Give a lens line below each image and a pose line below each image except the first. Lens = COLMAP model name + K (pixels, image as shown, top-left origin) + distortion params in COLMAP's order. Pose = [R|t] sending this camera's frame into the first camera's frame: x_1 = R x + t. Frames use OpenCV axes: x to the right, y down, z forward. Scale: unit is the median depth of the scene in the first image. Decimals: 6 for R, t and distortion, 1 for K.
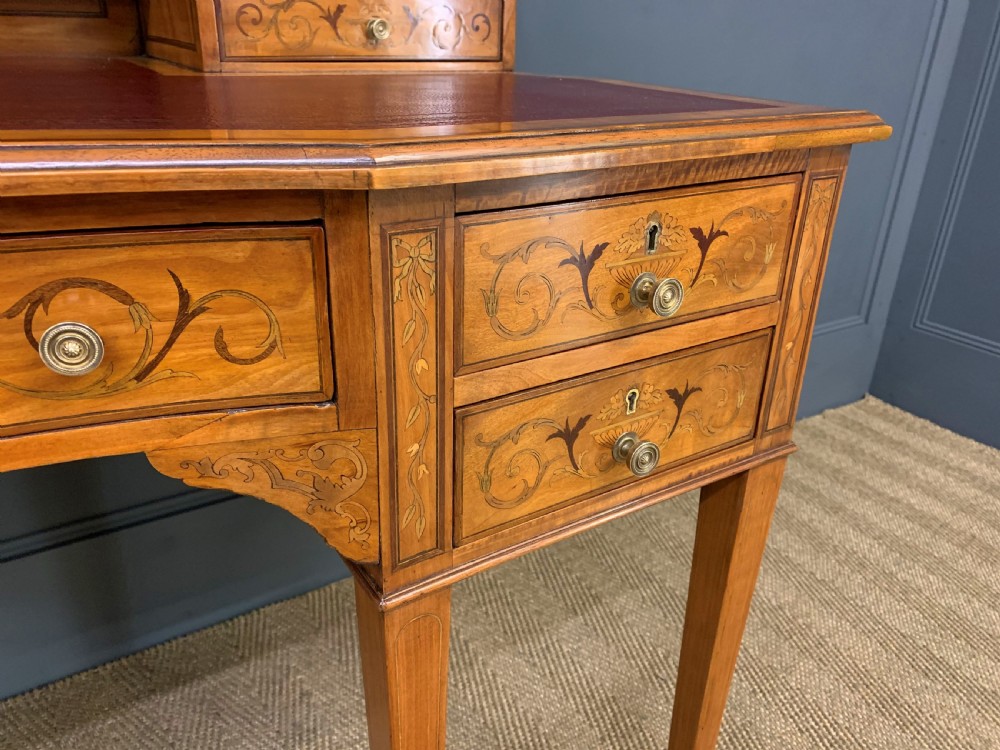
lens RADIAL K [[773.8, 0, 492.1], [0, 773.8, 370.2], [0, 0, 1]] dist [0.036054, -0.034008]
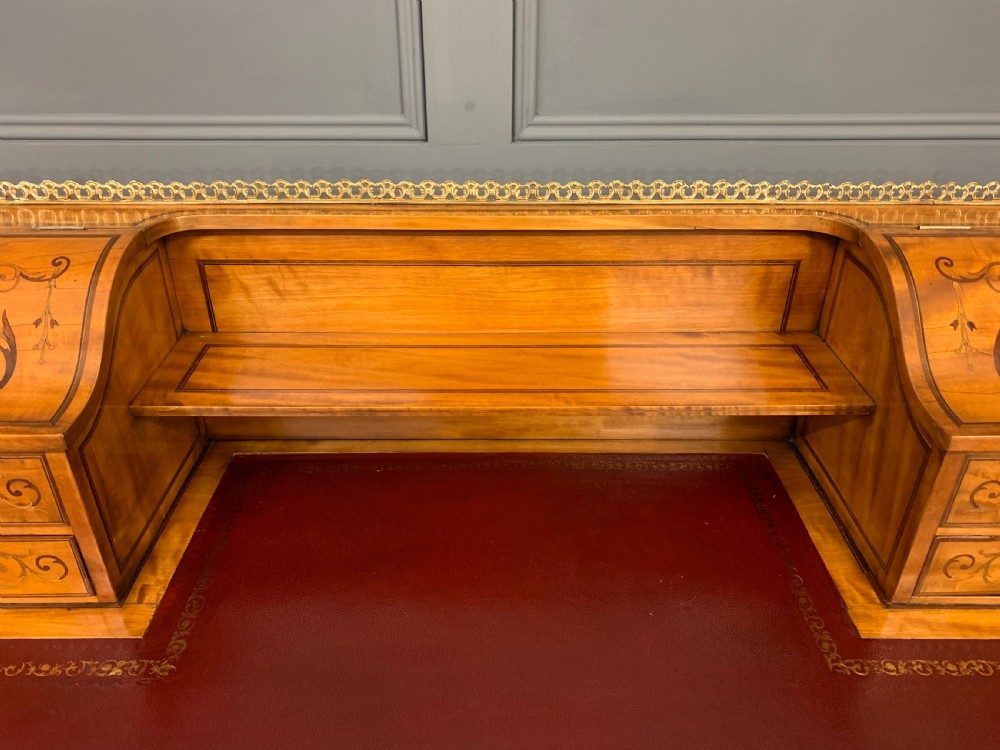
lens RADIAL K [[773.8, 0, 492.1], [0, 773.8, 370.2], [0, 0, 1]] dist [0.036054, -0.034008]
pose [[0.840788, 0.240800, -0.484862, -0.592186], [-0.196748, 0.970304, 0.140712, -1.074441], [0.504347, -0.022913, 0.863197, -0.109560]]
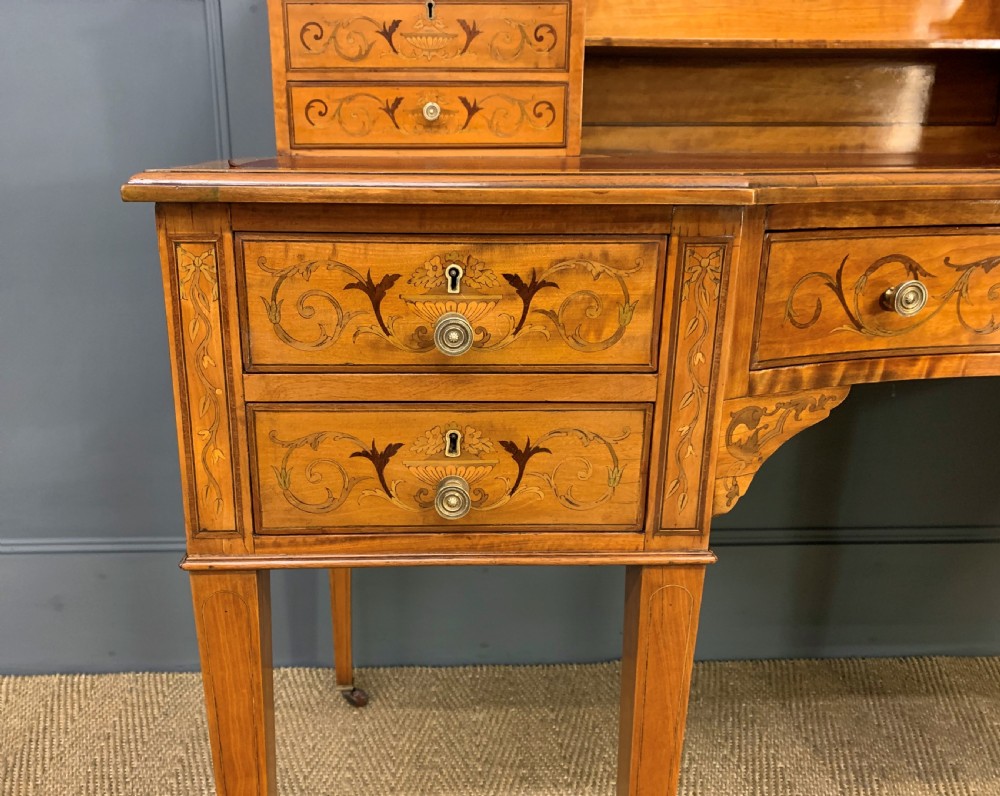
lens RADIAL K [[823.5, 0, 460.0], [0, 823.5, 393.0], [0, 0, 1]] dist [0.009710, -0.006609]
pose [[0.861440, 0.119548, -0.493588, -0.986274], [-0.185553, 0.978796, -0.086772, 0.498019], [0.472749, 0.166335, 0.865356, -0.993675]]
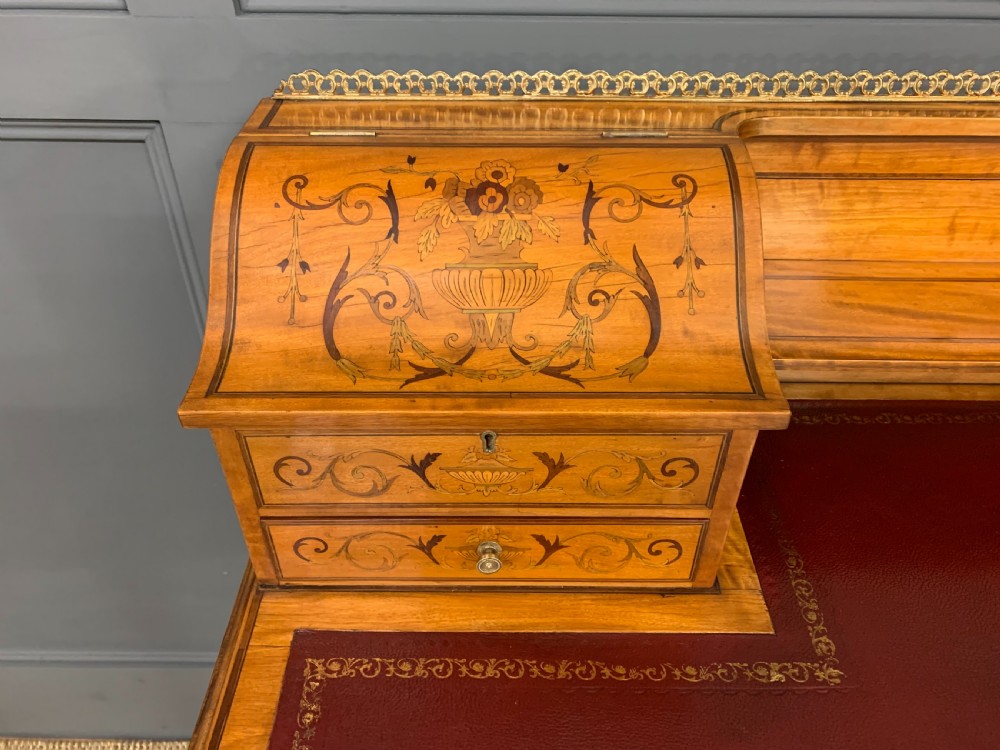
lens RADIAL K [[770.4, 0, 500.0], [0, 770.4, 375.0], [0, 0, 1]] dist [0.039865, -0.040402]
pose [[0.842911, 0.318425, -0.433713, -1.652962], [-0.206884, 0.935917, 0.285060, -0.911901], [0.496689, -0.150552, 0.854771, -0.401470]]
